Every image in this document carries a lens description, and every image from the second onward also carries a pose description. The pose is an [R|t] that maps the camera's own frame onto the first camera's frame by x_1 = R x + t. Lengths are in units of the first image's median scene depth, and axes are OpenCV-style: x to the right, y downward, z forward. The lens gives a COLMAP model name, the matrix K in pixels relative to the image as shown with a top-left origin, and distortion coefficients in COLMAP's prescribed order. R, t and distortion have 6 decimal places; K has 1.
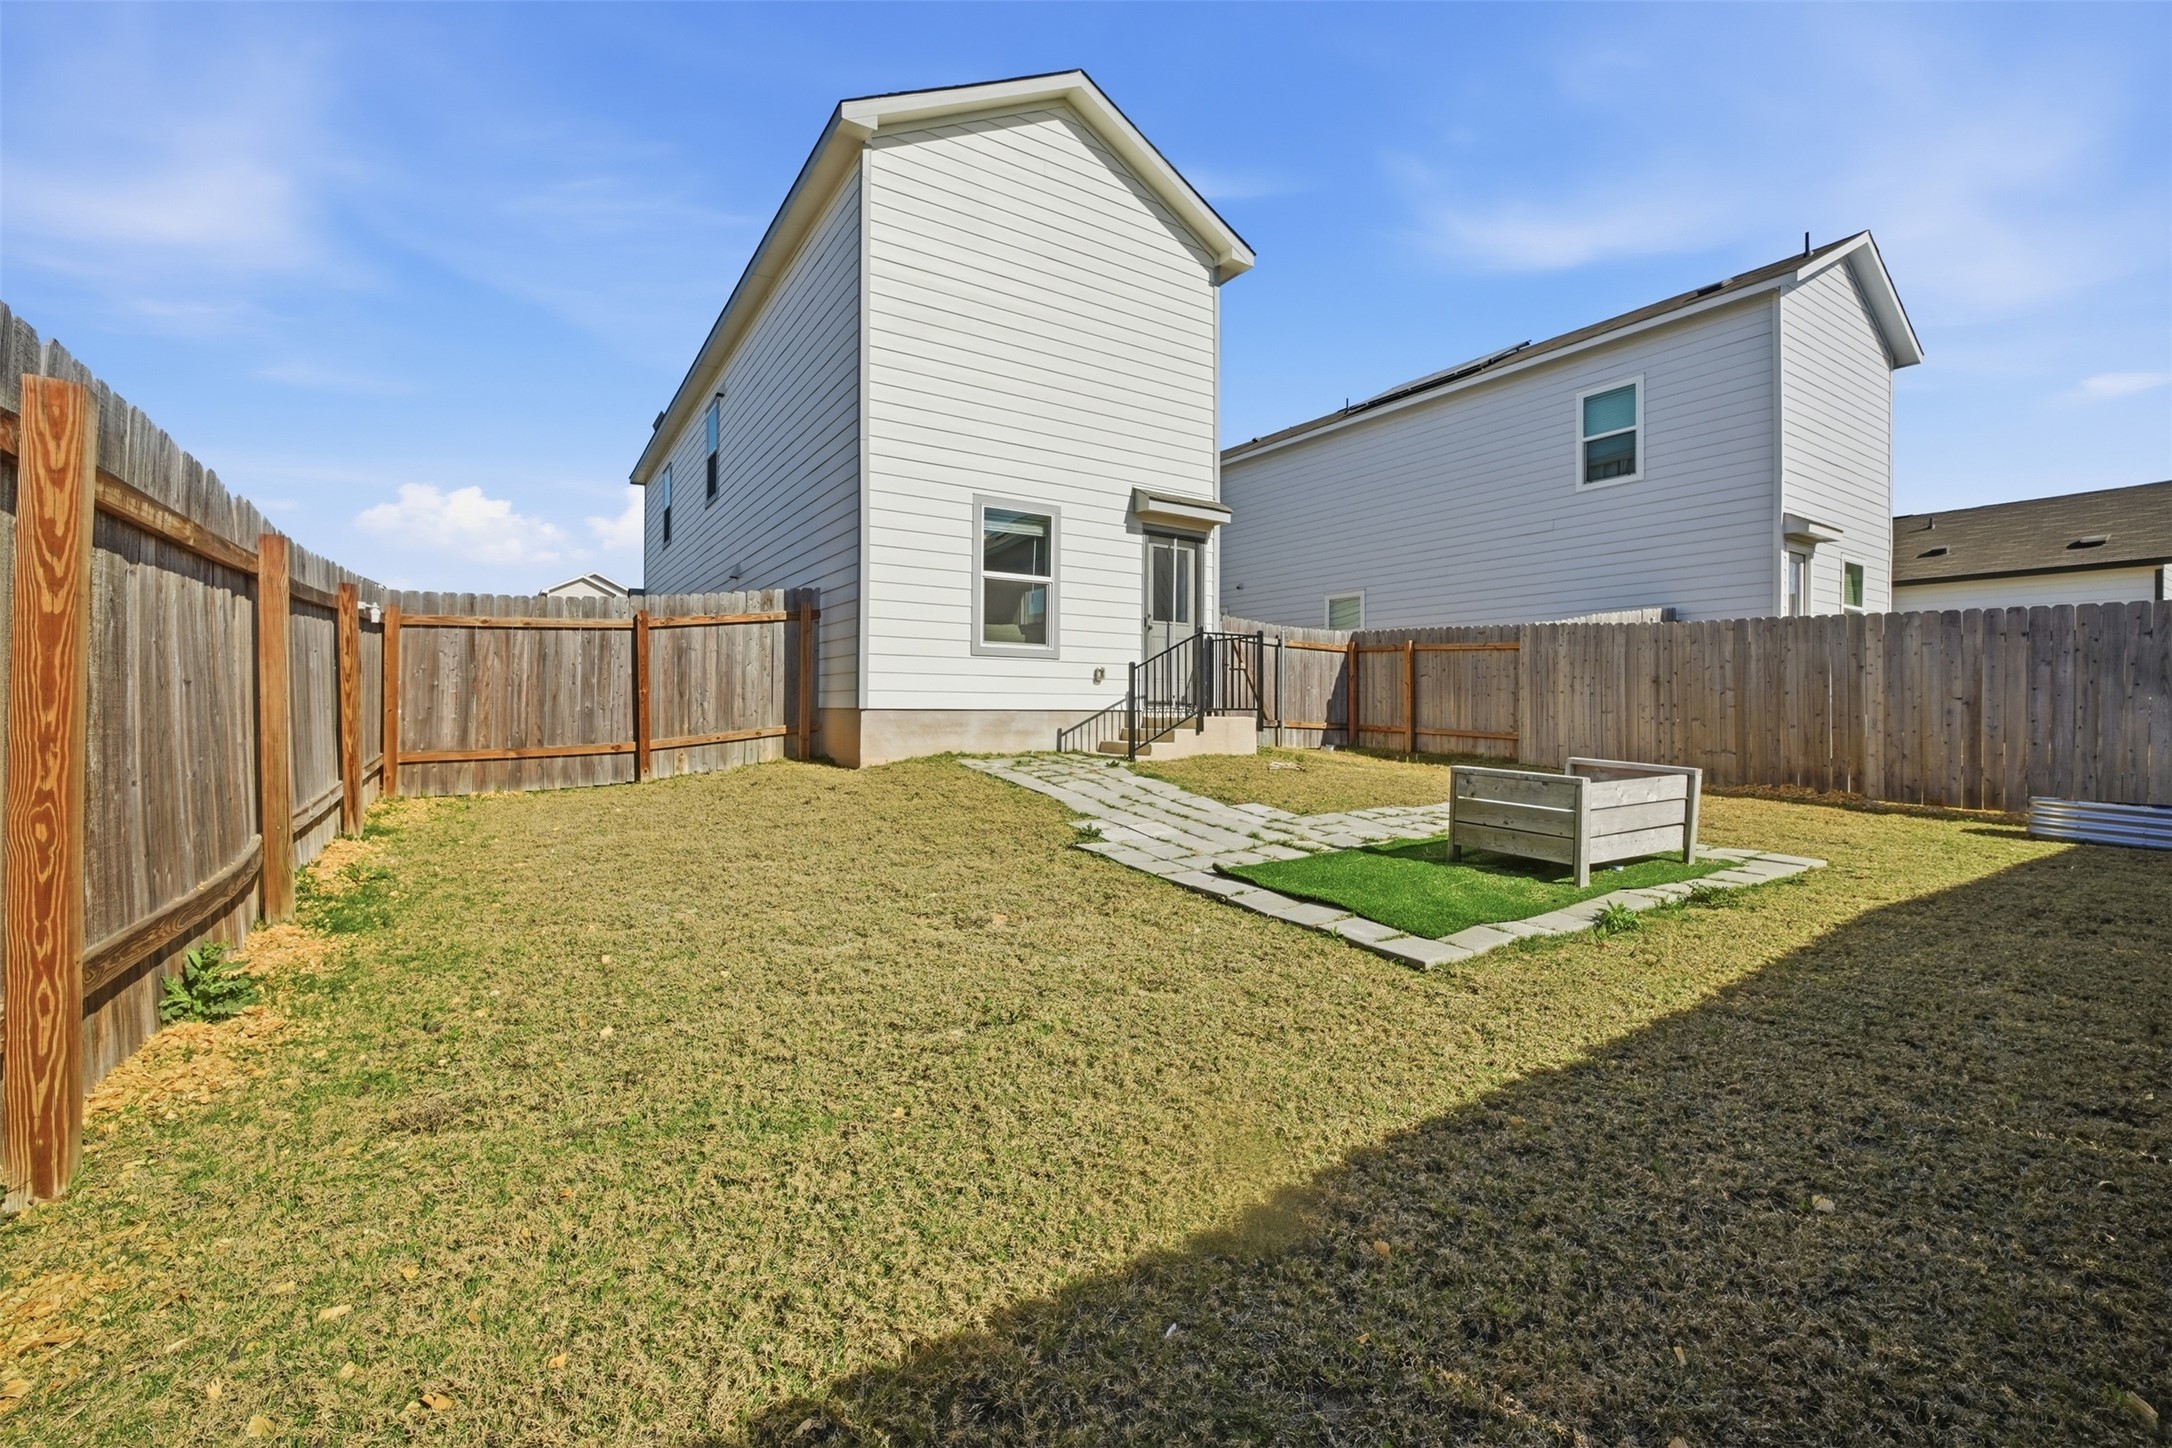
lens RADIAL K [[887.8, 0, 1084.4], [0, 887.8, 713.6], [0, 0, 1]] dist [-0.017002, 0.000986]
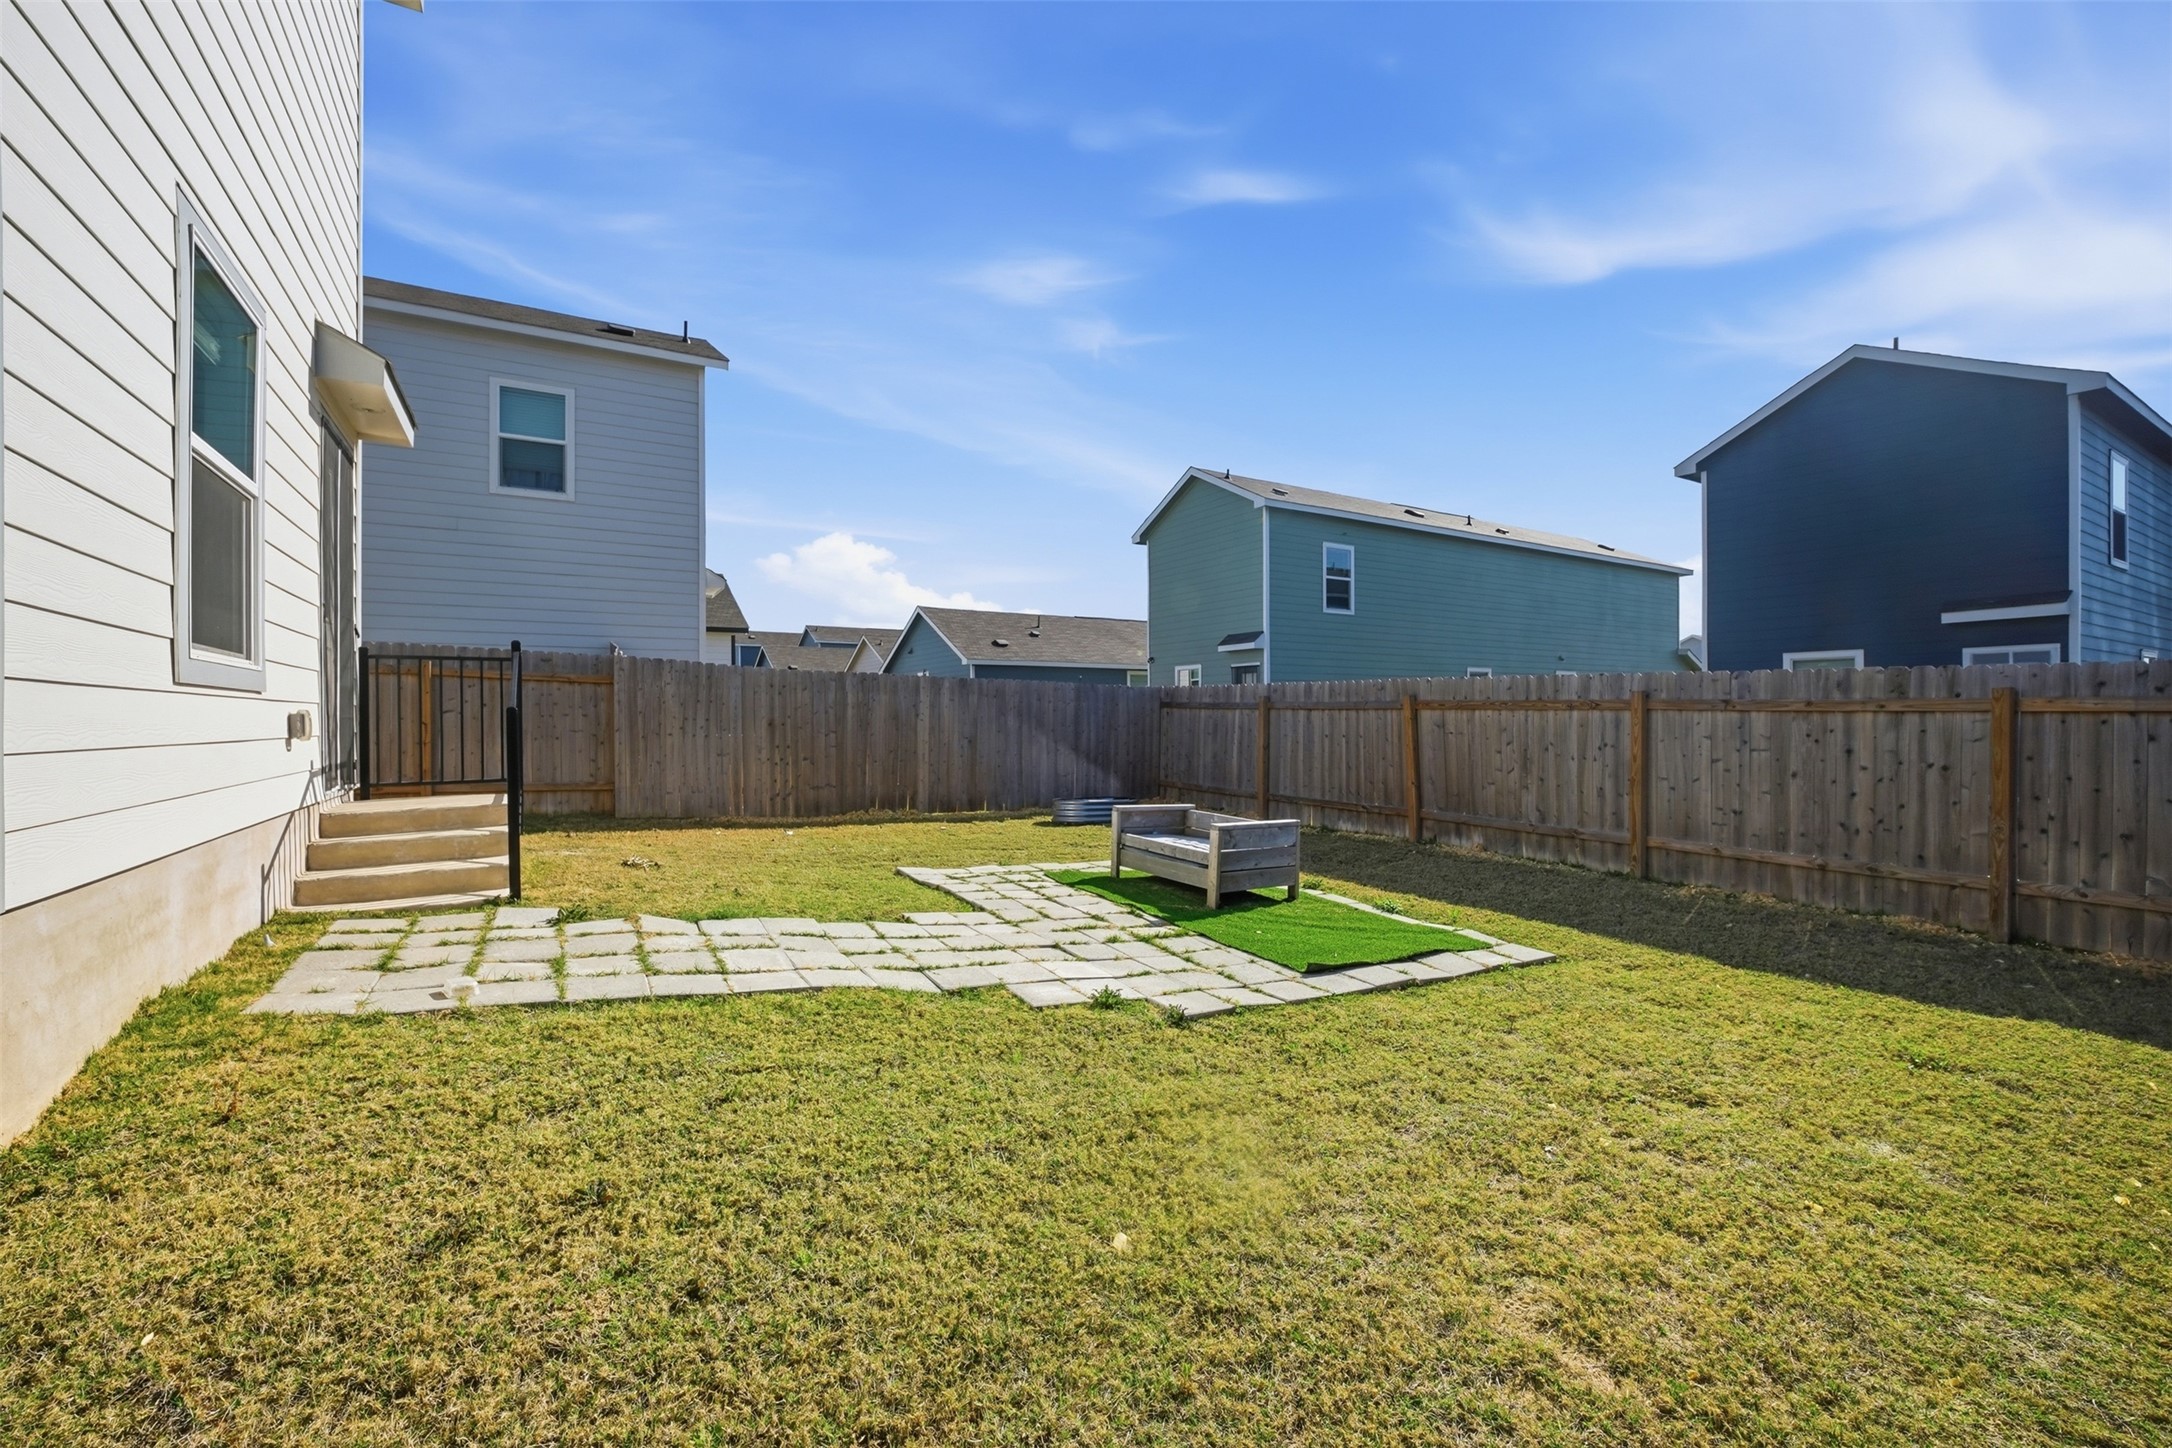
lens RADIAL K [[887.8, 0, 1076.9], [0, 887.8, 714.8], [0, 0, 1]] dist [-0.017002, 0.000986]
pose [[0.037569, -0.001993, 0.999292, -0.408577], [0.012596, 0.999920, 0.001521, -0.046118], [-0.999215, 0.012530, 0.037591, 0.612330]]
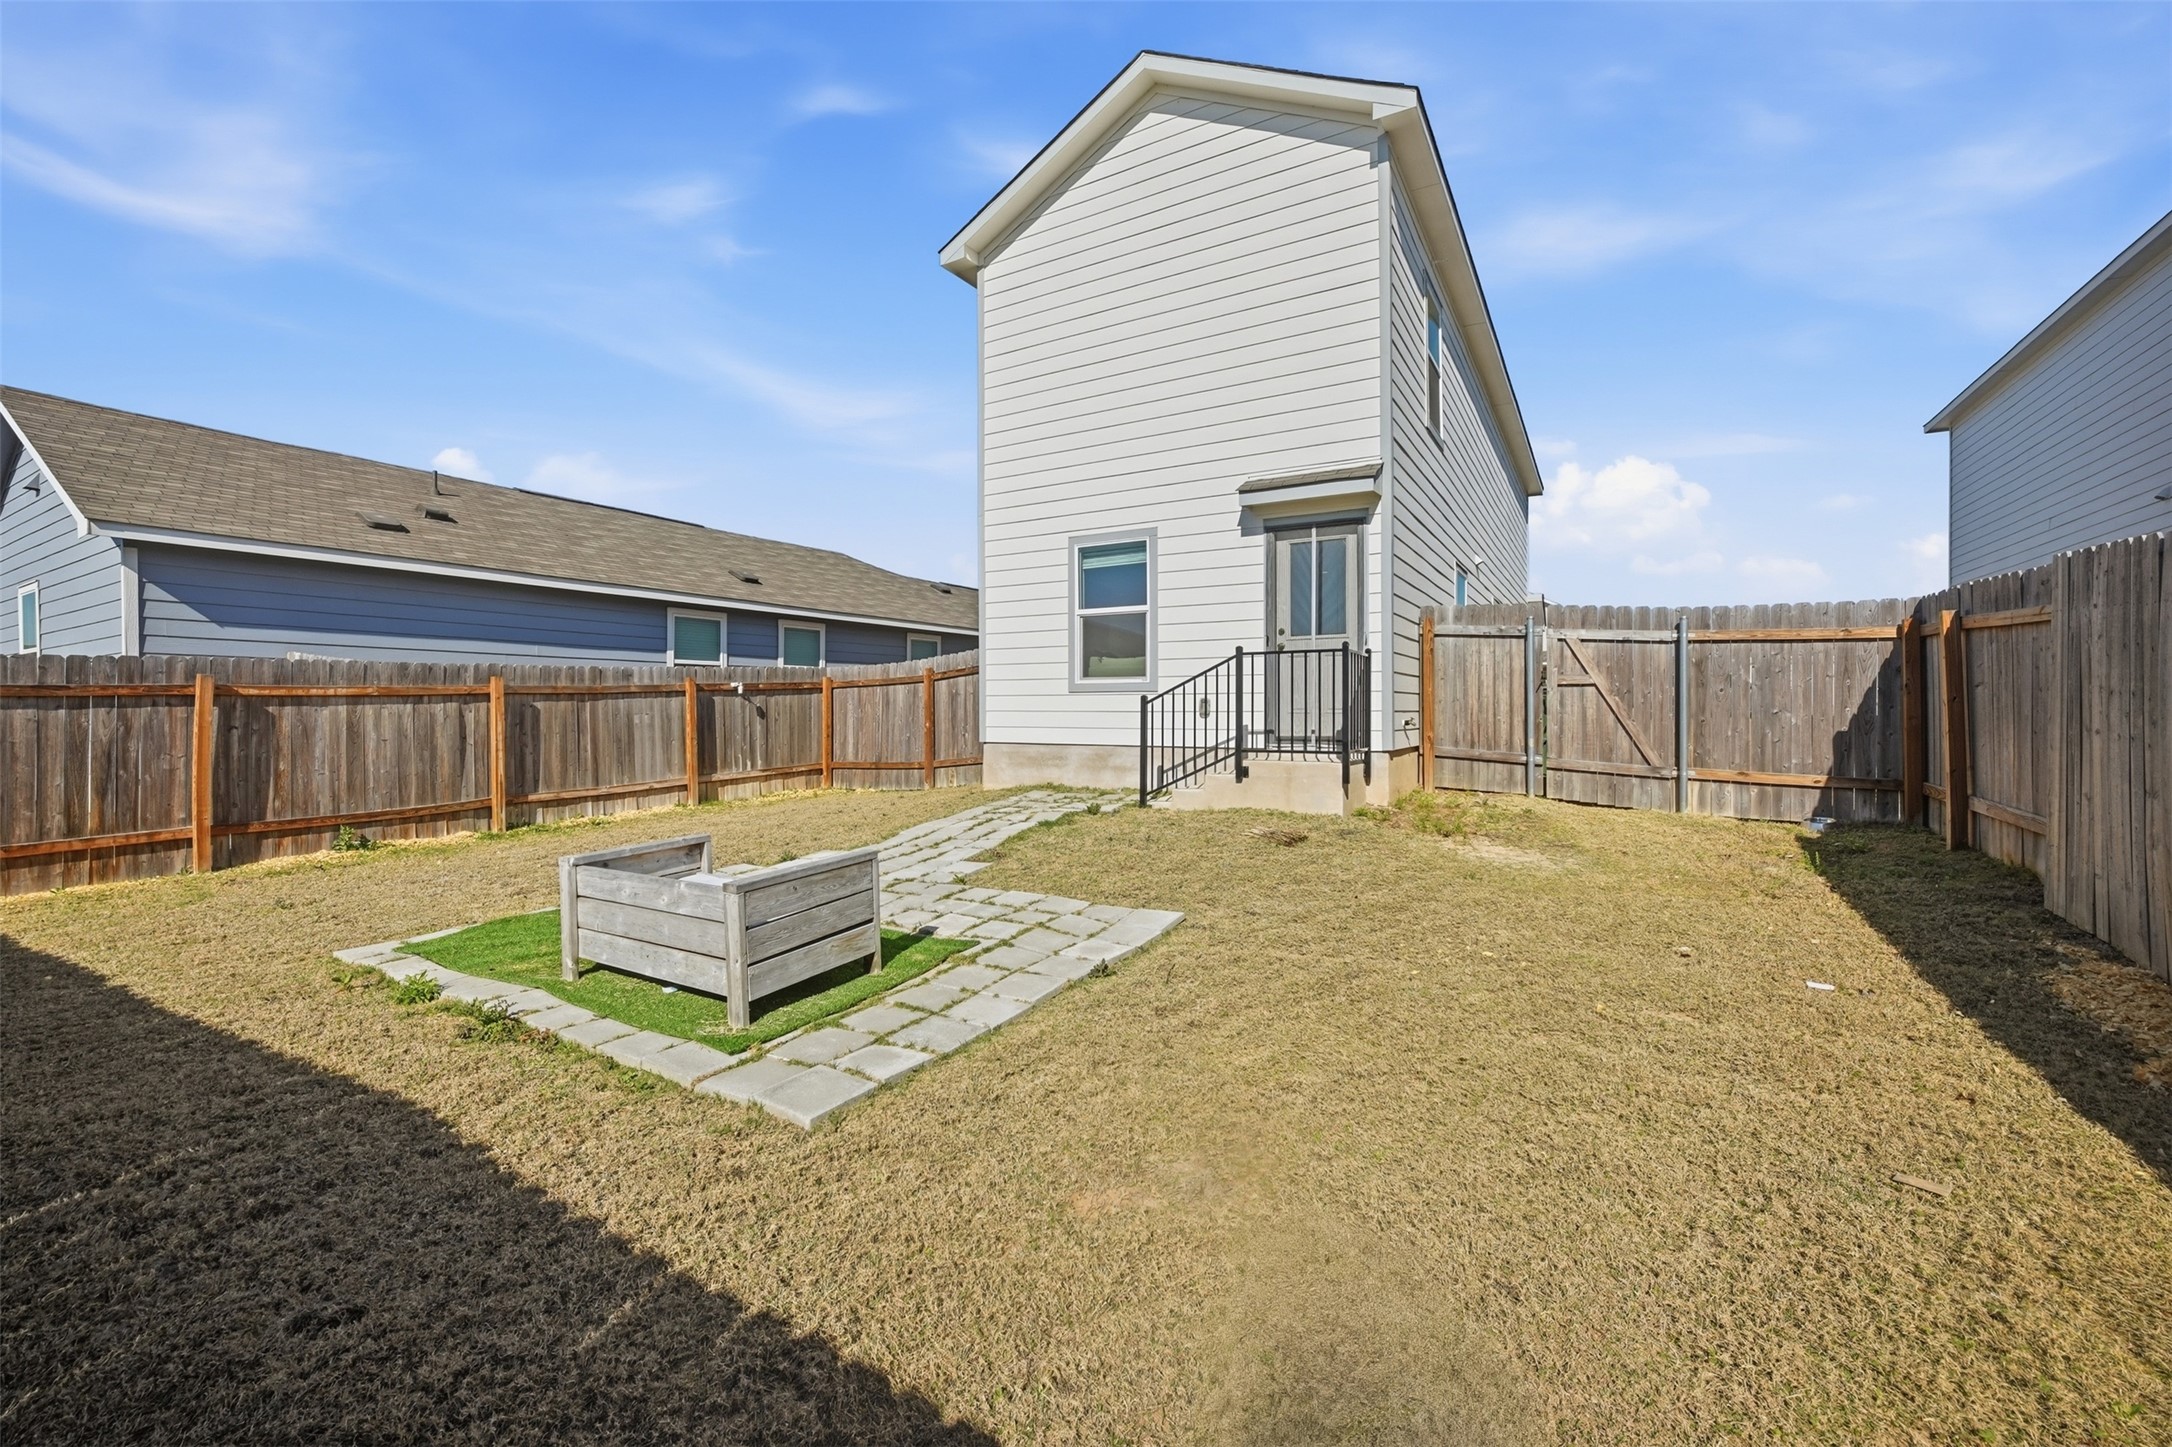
lens RADIAL K [[887.8, 0, 1083.9], [0, 887.8, 722.6], [0, 0, 1]] dist [-0.017002, 0.000986]
pose [[0.443105, 0.005593, -0.896452, 0.766753], [-0.002625, 0.999984, 0.004941, -0.033020], [0.896466, 0.000164, 0.443113, 0.517661]]
